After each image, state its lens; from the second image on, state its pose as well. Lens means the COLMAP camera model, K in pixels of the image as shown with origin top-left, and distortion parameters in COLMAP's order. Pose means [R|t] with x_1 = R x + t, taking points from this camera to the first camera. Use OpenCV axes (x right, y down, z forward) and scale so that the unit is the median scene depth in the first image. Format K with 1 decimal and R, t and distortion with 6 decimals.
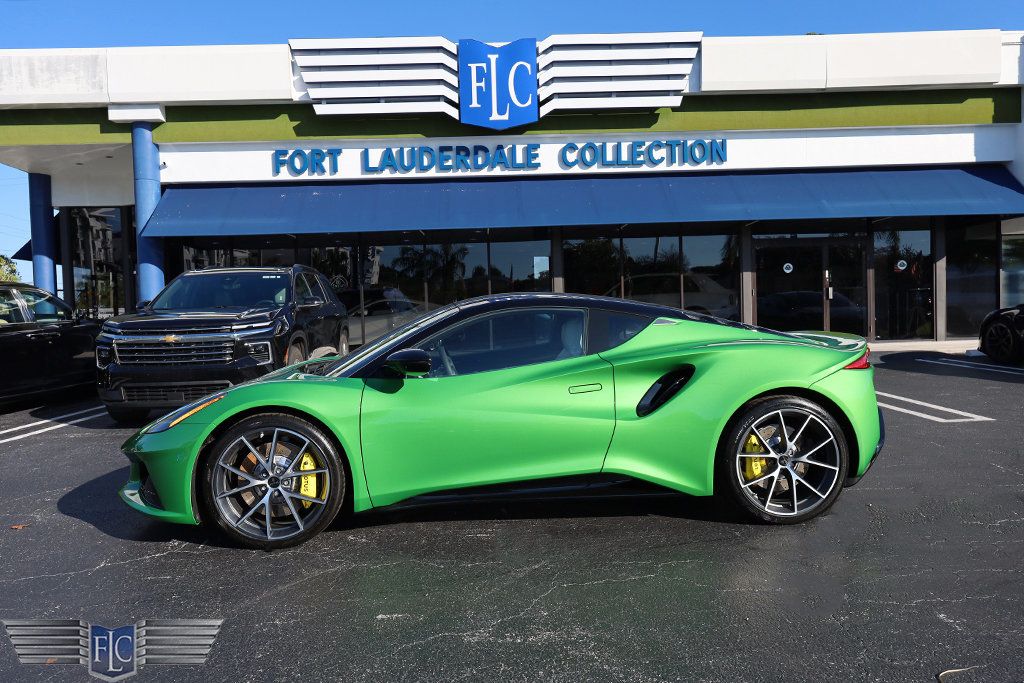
lens RADIAL K [[701.2, 0, 509.3], [0, 701.2, 341.0], [0, 0, 1]] dist [0.000885, 0.004382]
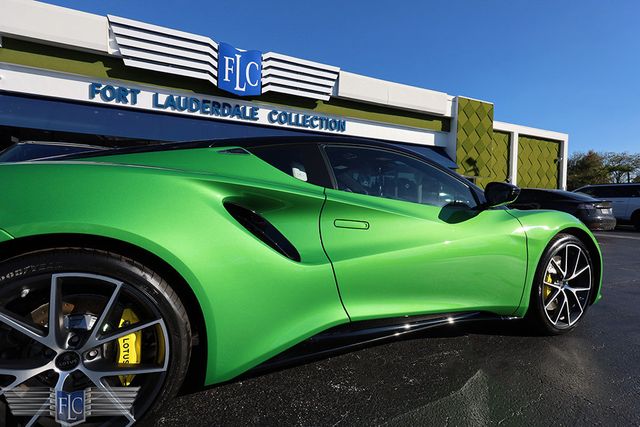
lens RADIAL K [[302.1, 0, 323.8], [0, 302.1, 213.3], [0, 0, 1]] dist [-0.000873, -0.000373]
pose [[0.922237, 0.039476, 0.384604, -0.100717], [-0.034651, 0.999210, -0.019471, 0.018413], [-0.385068, 0.004630, 0.922876, 0.168137]]
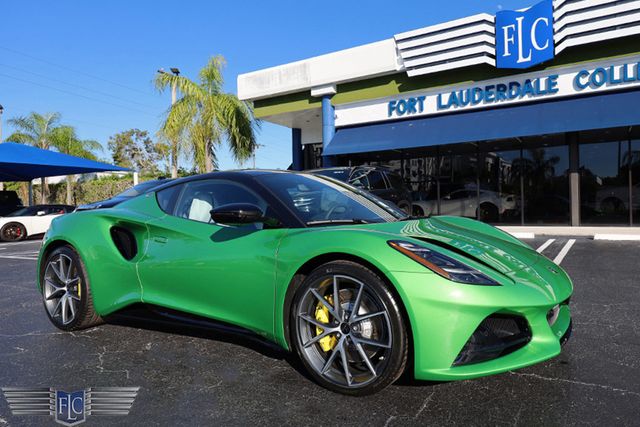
lens RADIAL K [[406.2, 0, 378.3], [0, 406.2, 207.2], [0, 0, 1]] dist [0.019149, -0.024729]
pose [[0.866864, 0.013356, -0.498365, 0.141080], [-0.026226, 0.999479, -0.018832, 0.004549], [0.497854, 0.029395, 0.866763, 0.135093]]
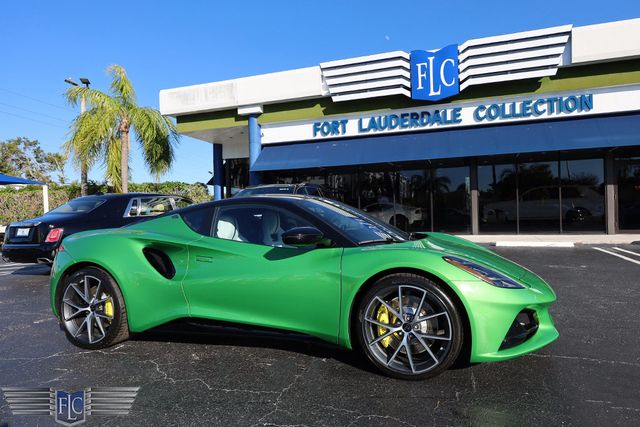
lens RADIAL K [[378.3, 0, 352.6], [0, 378.3, 216.3], [0, 0, 1]] dist [-0.002185, 0.000178]
pose [[0.946471, 0.006106, -0.322730, 0.089963], [-0.015267, 0.999549, -0.025861, 0.000437], [0.322426, 0.029404, 0.946138, 0.087123]]
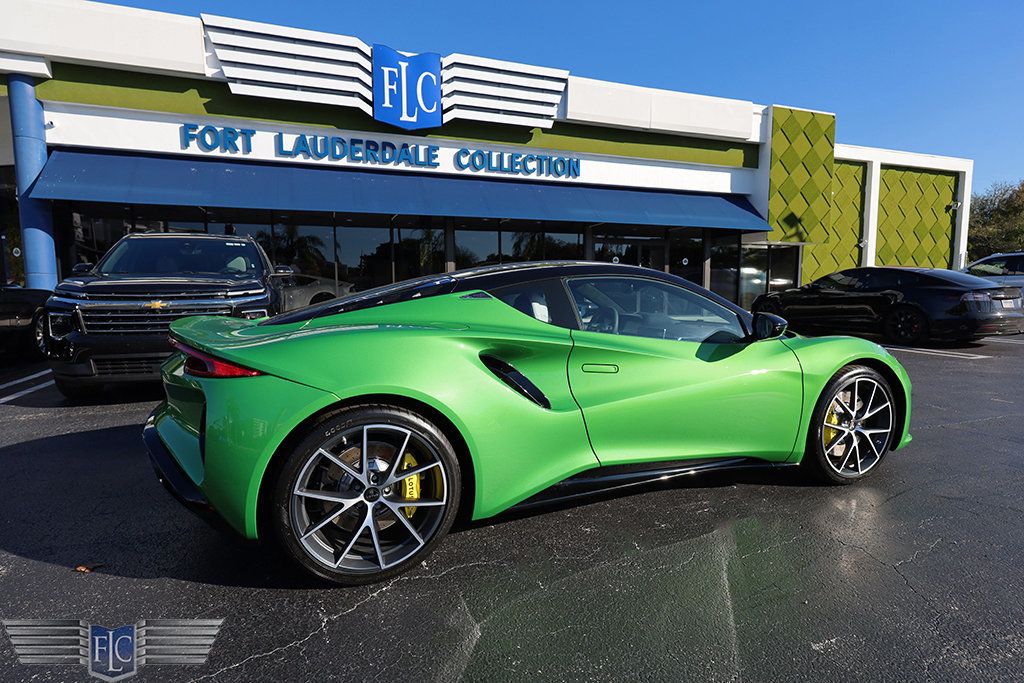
lens RADIAL K [[519.9, 0, 511.8], [0, 519.9, 343.1], [0, 0, 1]] dist [-0.003711, 0.001023]
pose [[0.943974, -0.010601, 0.329850, -0.135177], [-0.008072, 0.998443, 0.055190, 0.002645], [-0.329921, -0.054761, 0.942419, 0.109425]]
